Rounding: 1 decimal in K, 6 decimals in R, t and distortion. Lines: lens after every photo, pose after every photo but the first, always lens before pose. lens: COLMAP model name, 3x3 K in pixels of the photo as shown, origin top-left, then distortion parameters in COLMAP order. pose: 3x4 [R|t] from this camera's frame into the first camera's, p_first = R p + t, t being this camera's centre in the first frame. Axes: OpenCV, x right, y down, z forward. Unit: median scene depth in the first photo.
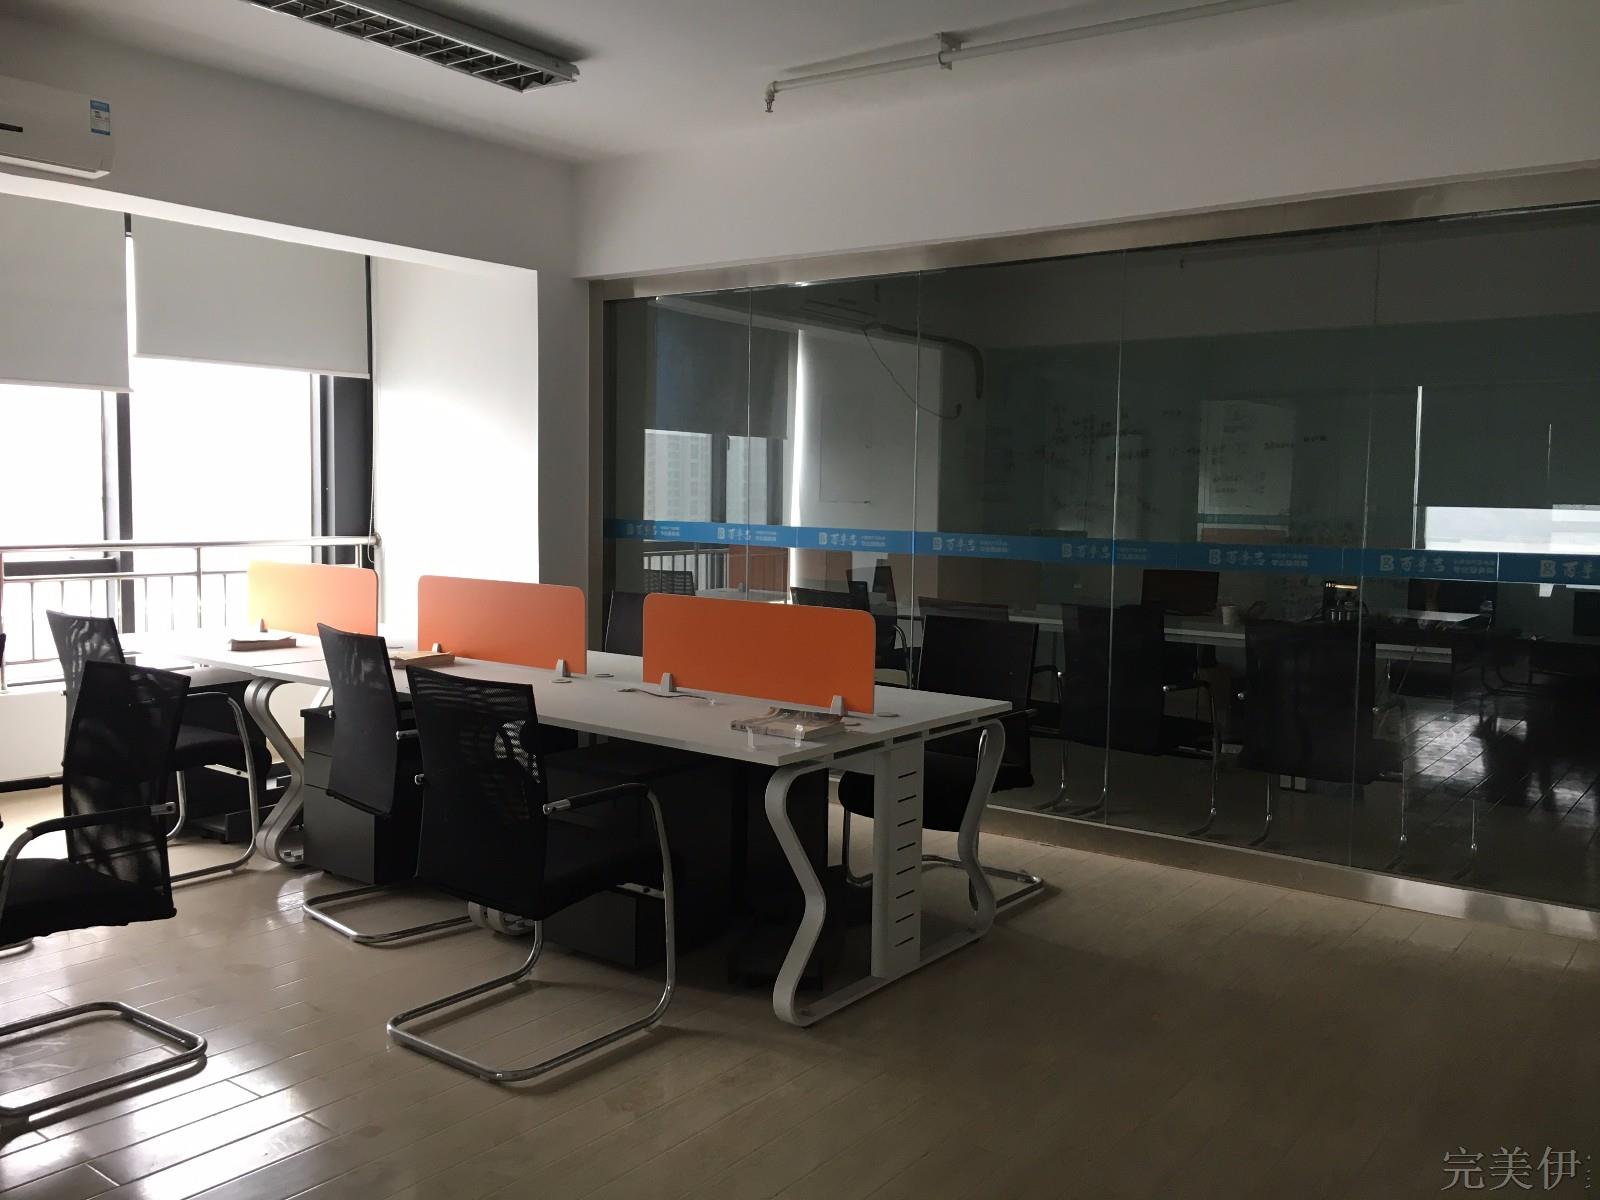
lens RADIAL K [[1371.1, 0, 787.2], [0, 1371.1, 605.8], [0, 0, 1]] dist [0.069994, -0.101650]
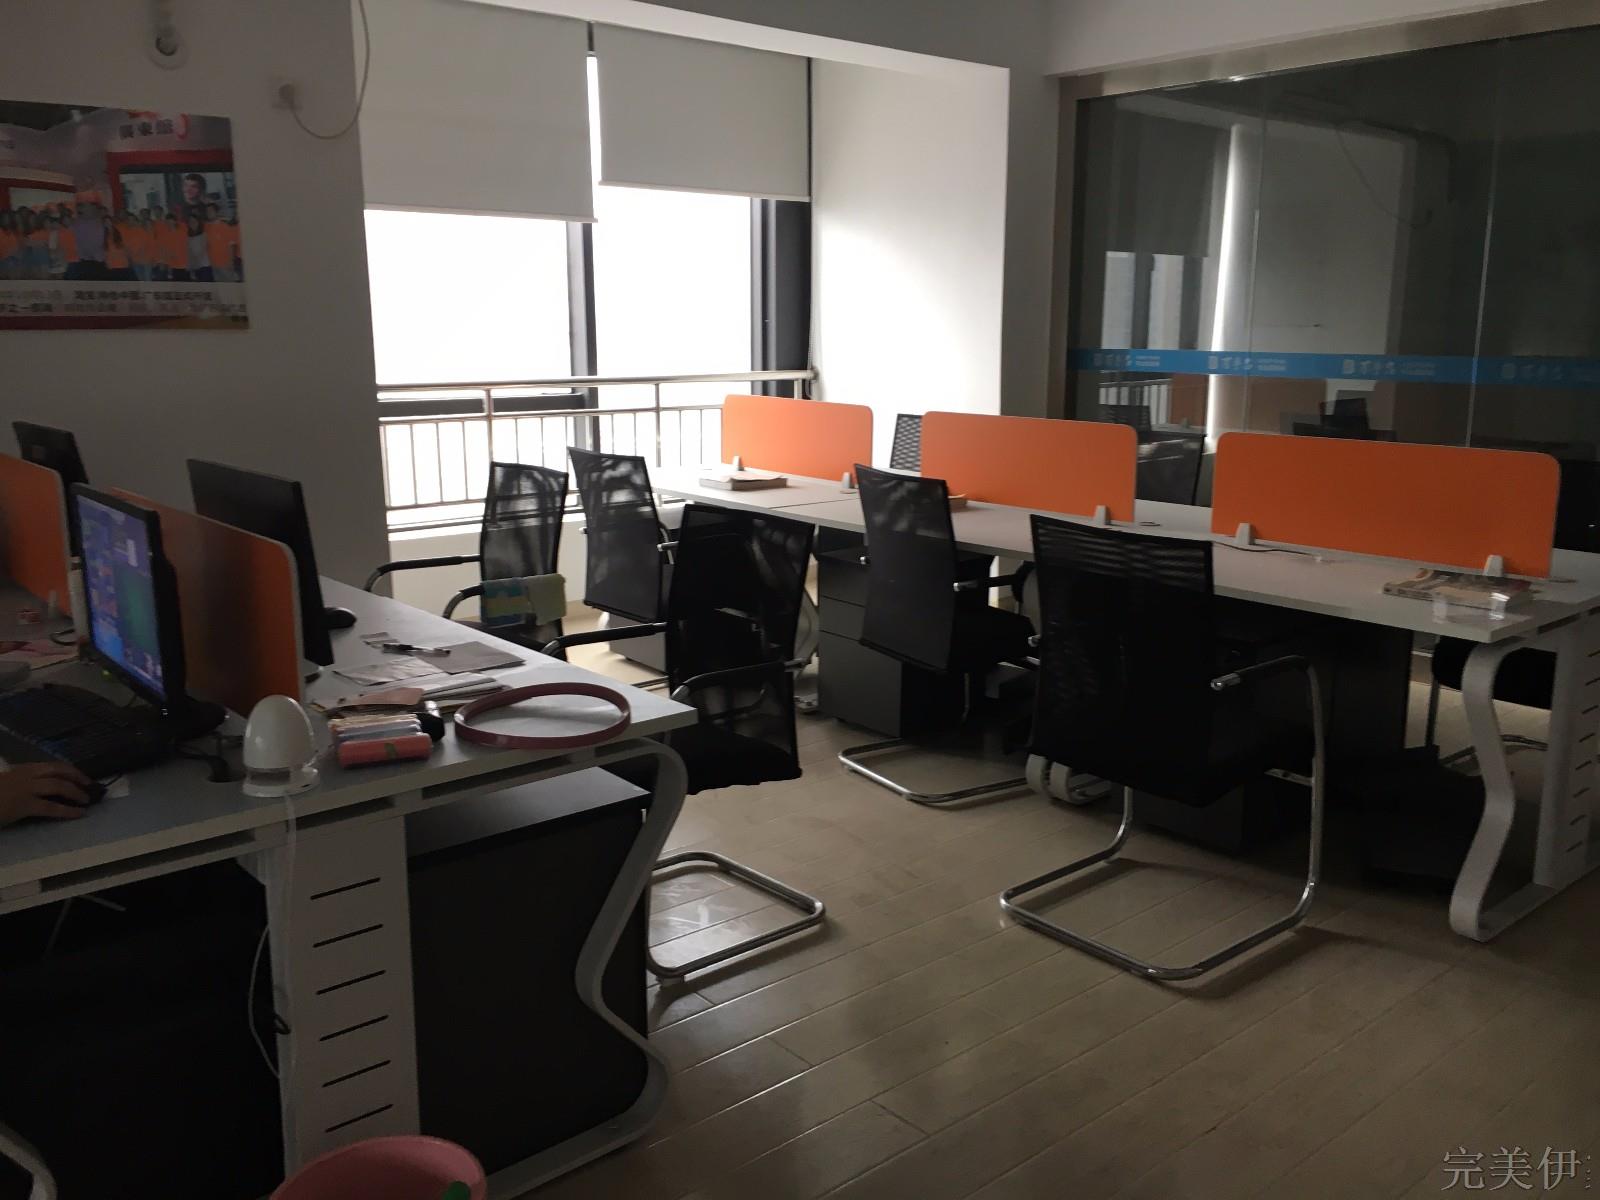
lens RADIAL K [[1371.1, 0, 796.5], [0, 1371.1, 614.4], [0, 0, 1]] dist [0.069994, -0.101650]
pose [[0.976391, 0.031036, -0.213768, -0.141057], [-0.003940, 0.992018, 0.126032, -0.002697], [0.215973, -0.122214, 0.968720, 0.058922]]
